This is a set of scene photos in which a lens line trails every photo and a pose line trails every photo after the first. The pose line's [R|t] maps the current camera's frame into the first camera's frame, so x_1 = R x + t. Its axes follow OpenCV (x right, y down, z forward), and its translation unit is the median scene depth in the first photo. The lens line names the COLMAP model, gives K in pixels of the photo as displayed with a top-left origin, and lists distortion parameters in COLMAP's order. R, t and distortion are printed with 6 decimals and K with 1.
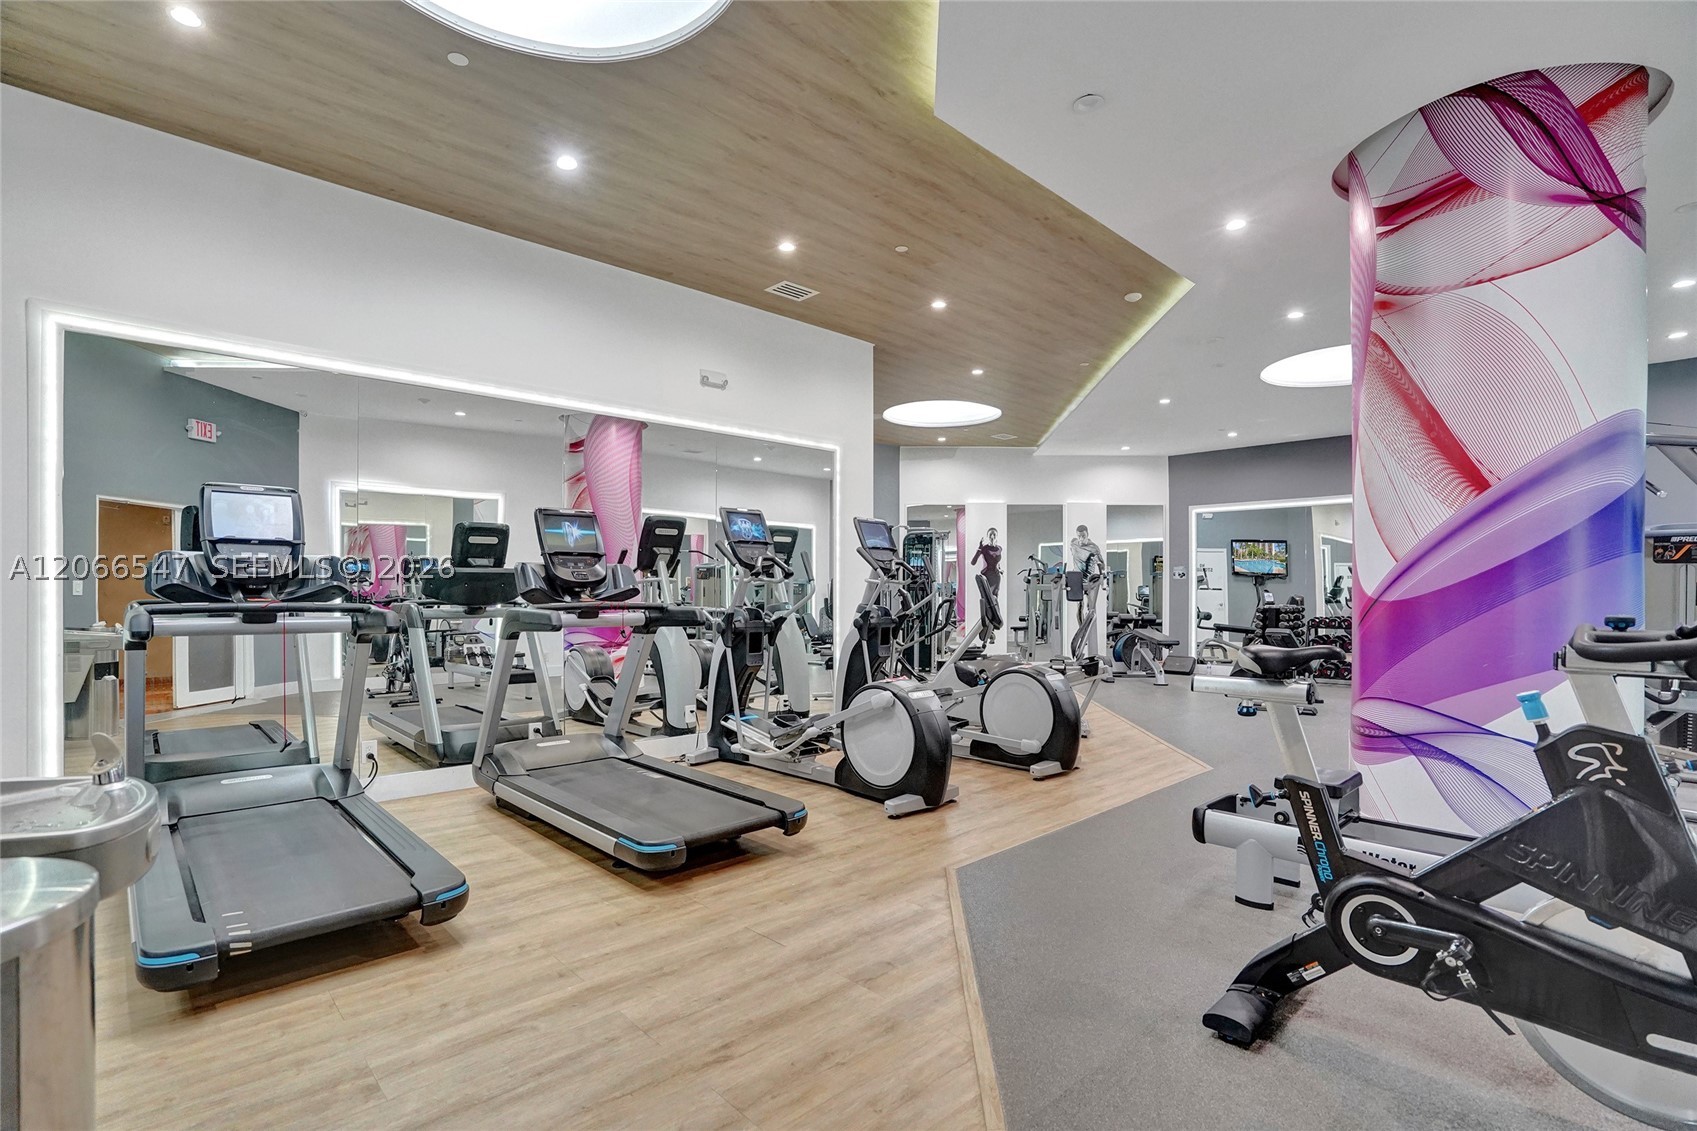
lens RADIAL K [[787.2, 0, 840.1], [0, 787.2, 590.3], [0, 0, 1]] dist [-0.042006, -0.000085]
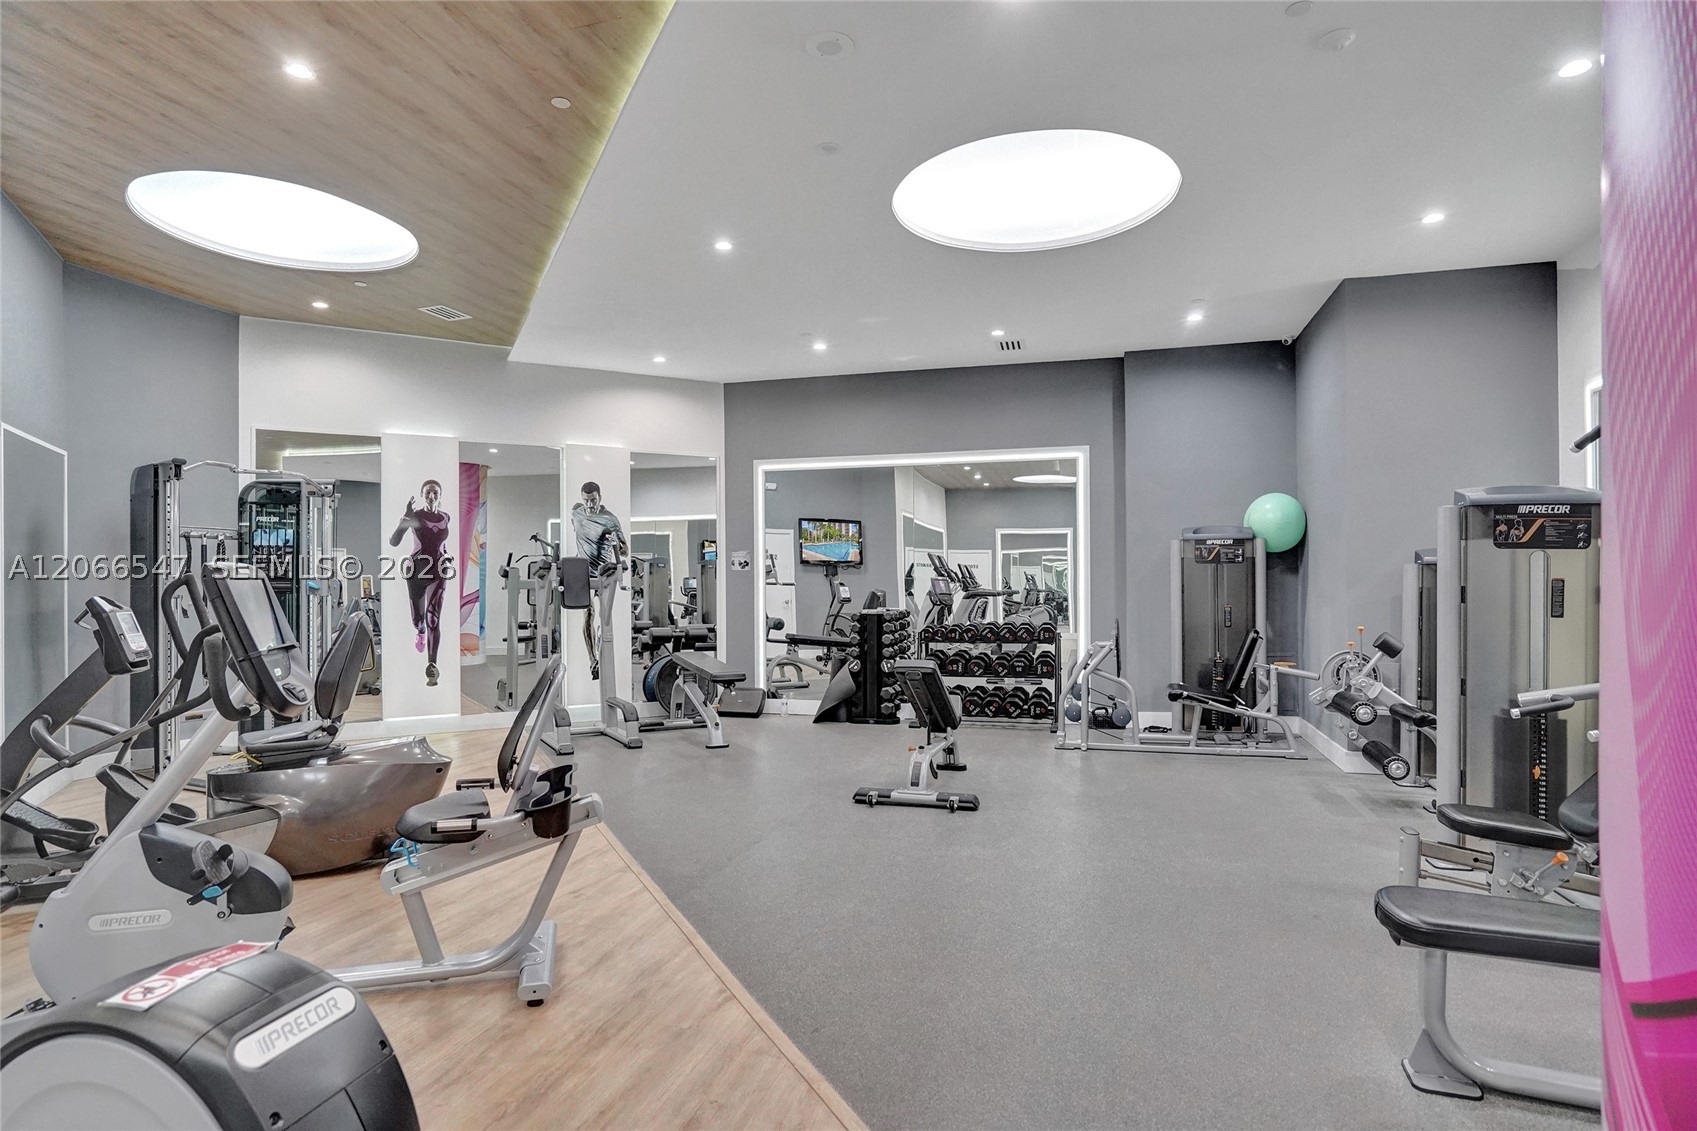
lens RADIAL K [[889.8, 0, 848.5], [0, 889.8, 565.5], [0, 0, 1]] dist [0.002027, 0.000378]
pose [[0.855219, 0.000345, 0.518266, 0.121400], [0.007614, 0.999883, -0.013229, -0.007678], [-0.518210, 0.015260, 0.855117, 0.306039]]
